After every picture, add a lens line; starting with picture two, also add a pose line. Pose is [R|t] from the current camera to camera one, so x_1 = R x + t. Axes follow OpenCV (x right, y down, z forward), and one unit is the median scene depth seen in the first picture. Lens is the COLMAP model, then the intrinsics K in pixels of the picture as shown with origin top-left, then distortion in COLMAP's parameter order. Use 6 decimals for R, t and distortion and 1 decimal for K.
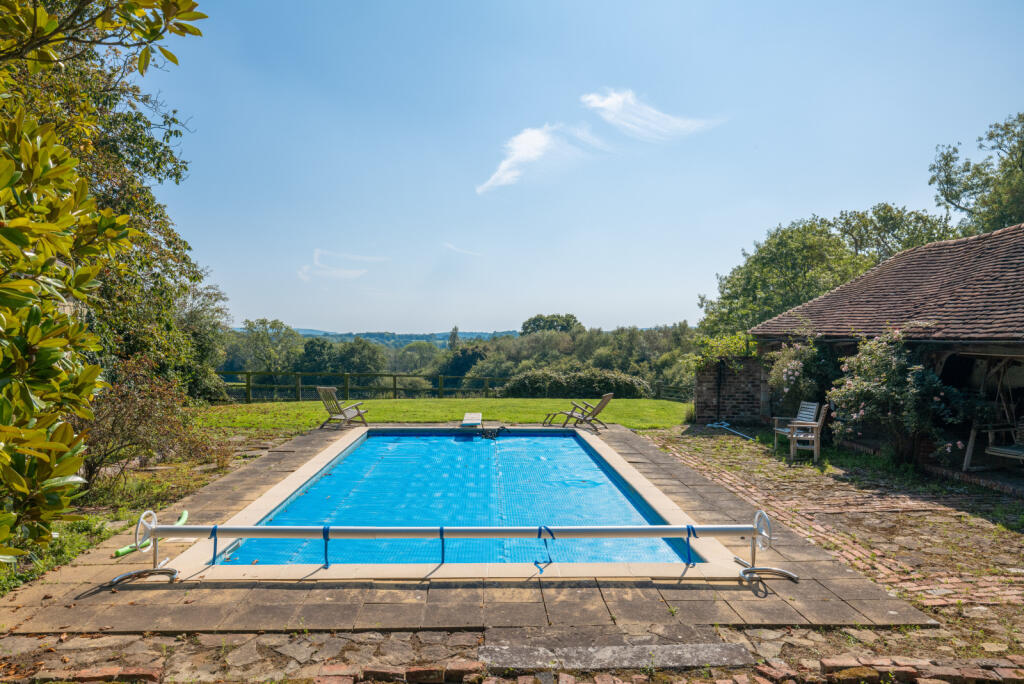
lens RADIAL K [[705.9, 0, 512.2], [0, 705.9, 343.6], [0, 0, 1]] dist [0.000197, 0.000023]
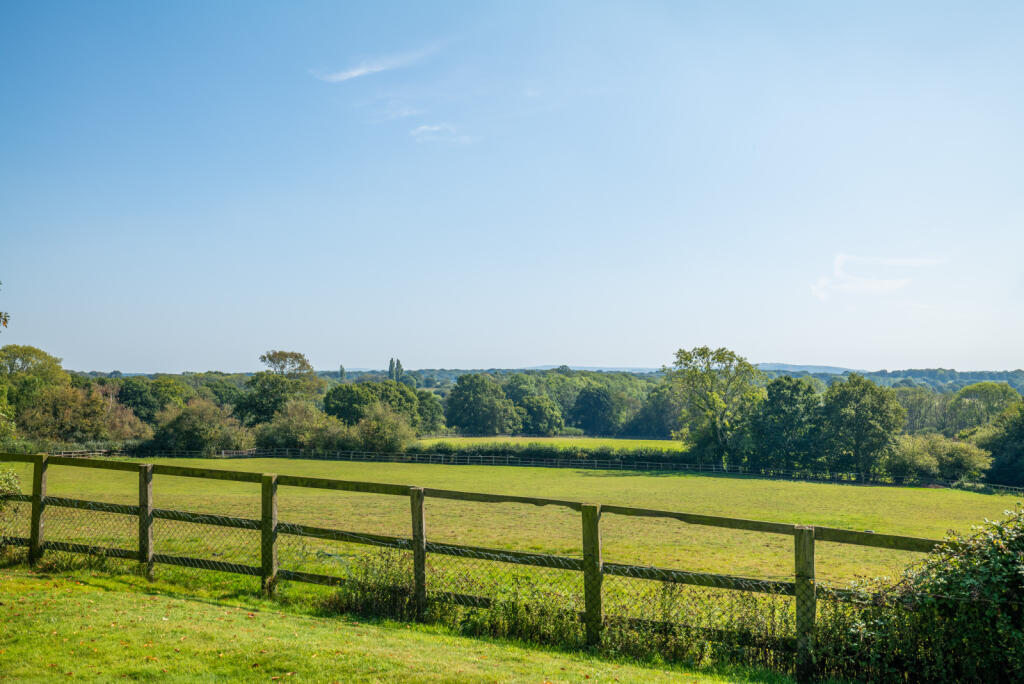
lens RADIAL K [[973.2, 0, 510.8], [0, 973.2, 342.0], [0, 0, 1]] dist [0.013088, 0.000000]
pose [[0.826820, -0.028201, -0.561759, 0.008141], [0.002452, 0.998914, -0.046538, 0.001721], [0.562461, 0.037101, 0.825991, 0.143586]]
